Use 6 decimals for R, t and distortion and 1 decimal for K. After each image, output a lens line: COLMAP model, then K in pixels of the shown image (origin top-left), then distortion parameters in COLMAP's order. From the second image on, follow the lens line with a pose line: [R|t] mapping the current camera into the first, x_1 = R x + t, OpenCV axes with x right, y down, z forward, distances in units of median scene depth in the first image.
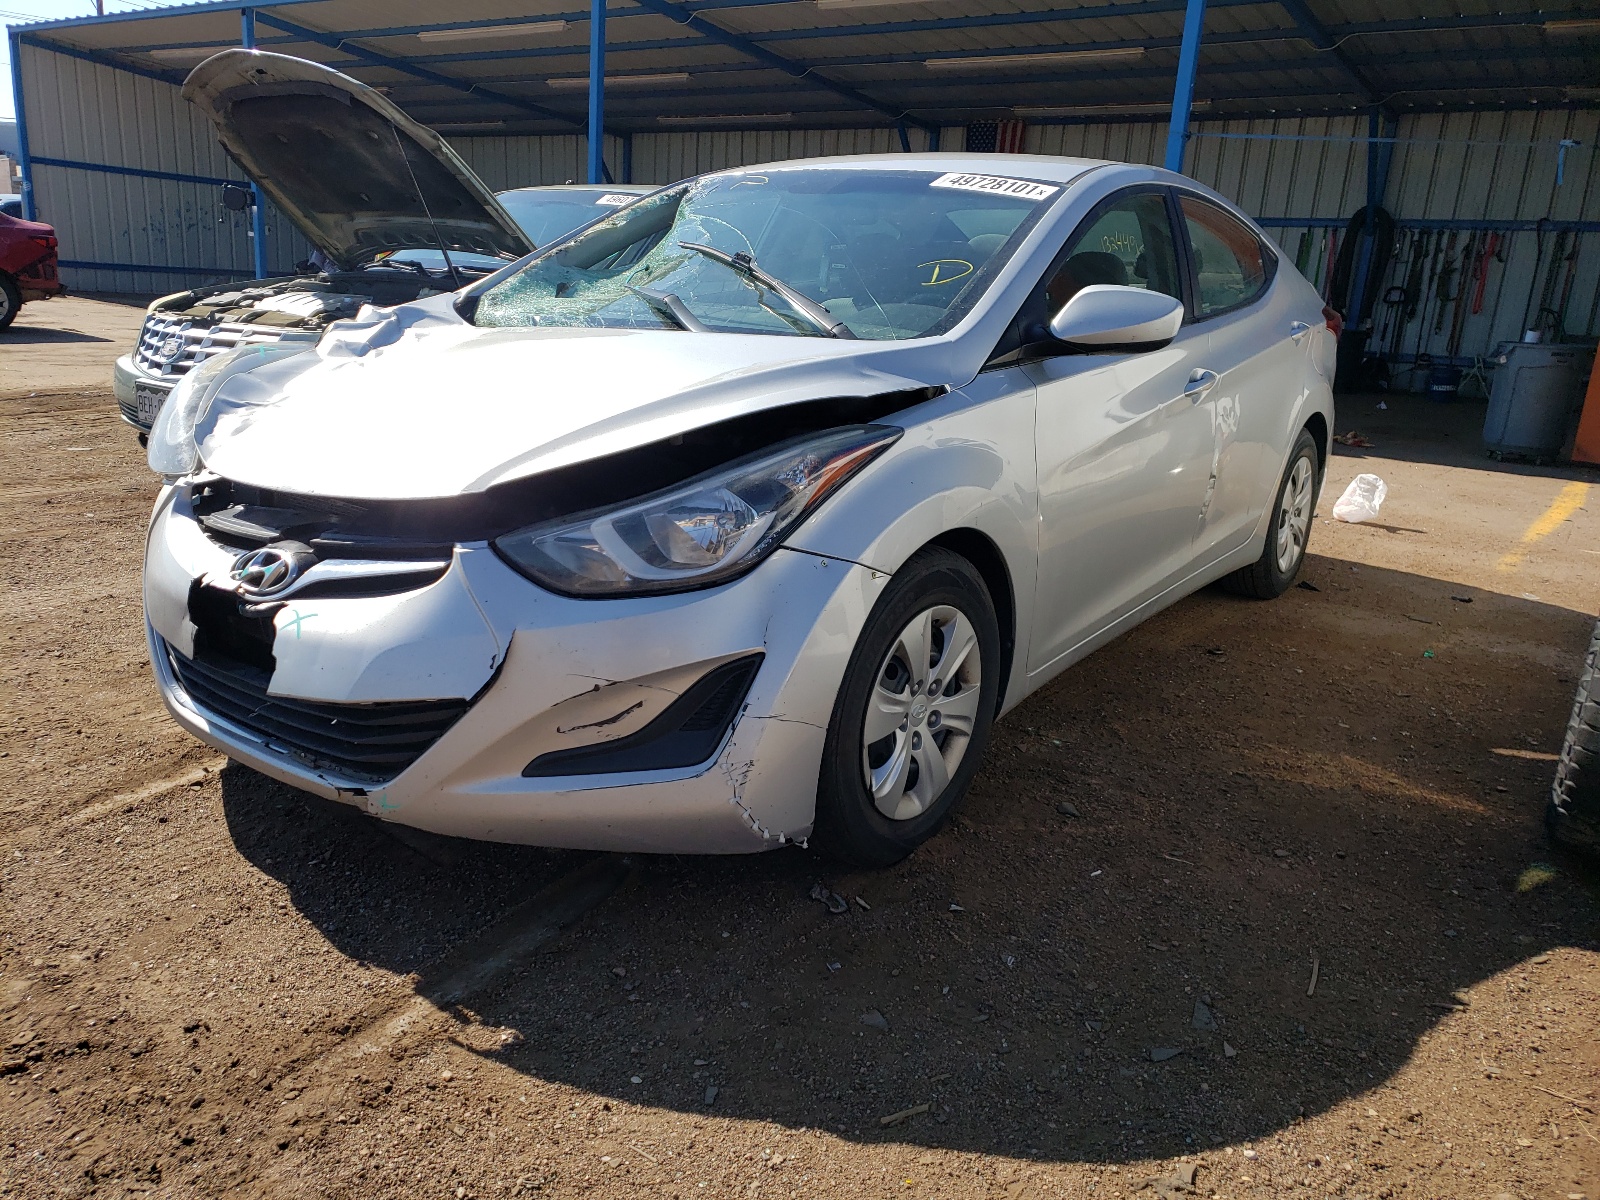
lens RADIAL K [[1188.7, 0, 765.3], [0, 1188.7, 599.4], [0, 0, 1]] dist [0.011448, 0.010227]
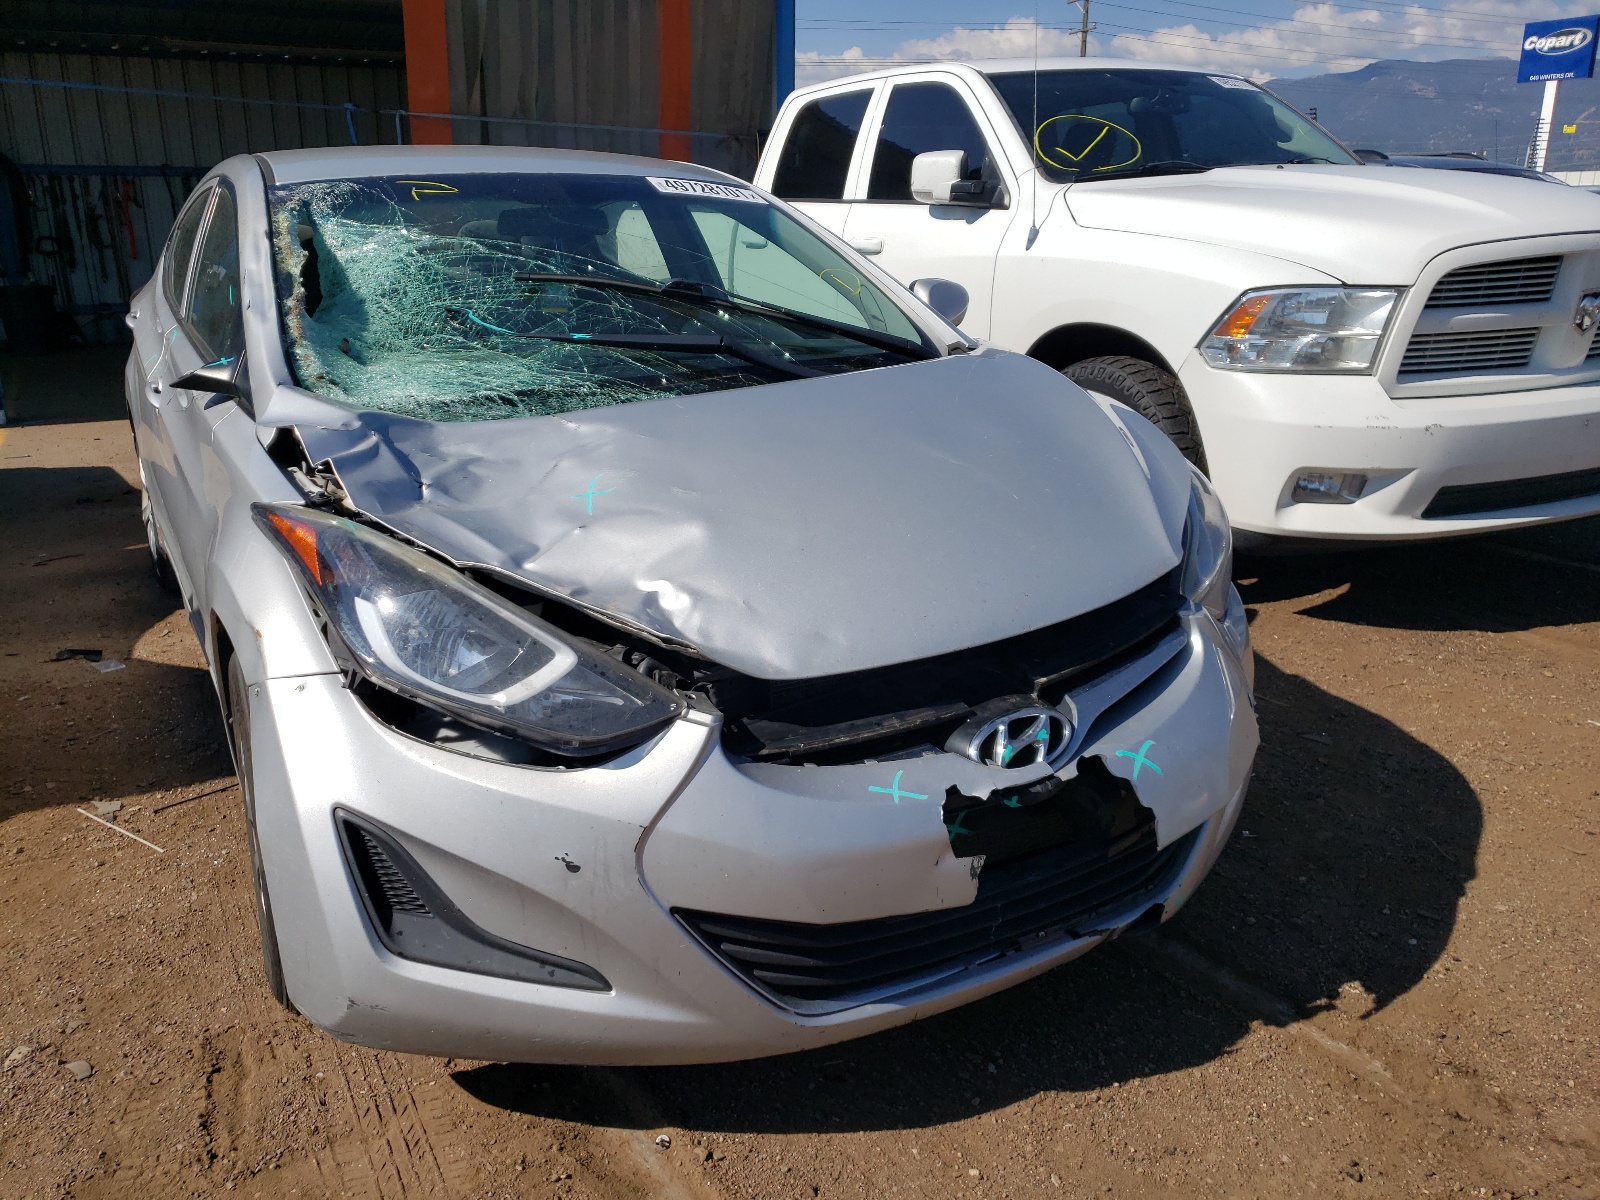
lens RADIAL K [[1188.7, 0, 765.3], [0, 1188.7, 599.4], [0, 0, 1]] dist [0.011448, 0.010227]
pose [[0.458014, -0.312820, 0.832086, -0.098175], [0.274006, 0.940142, 0.202619, -0.026959], [-0.845661, 0.135194, 0.516313, 0.064188]]
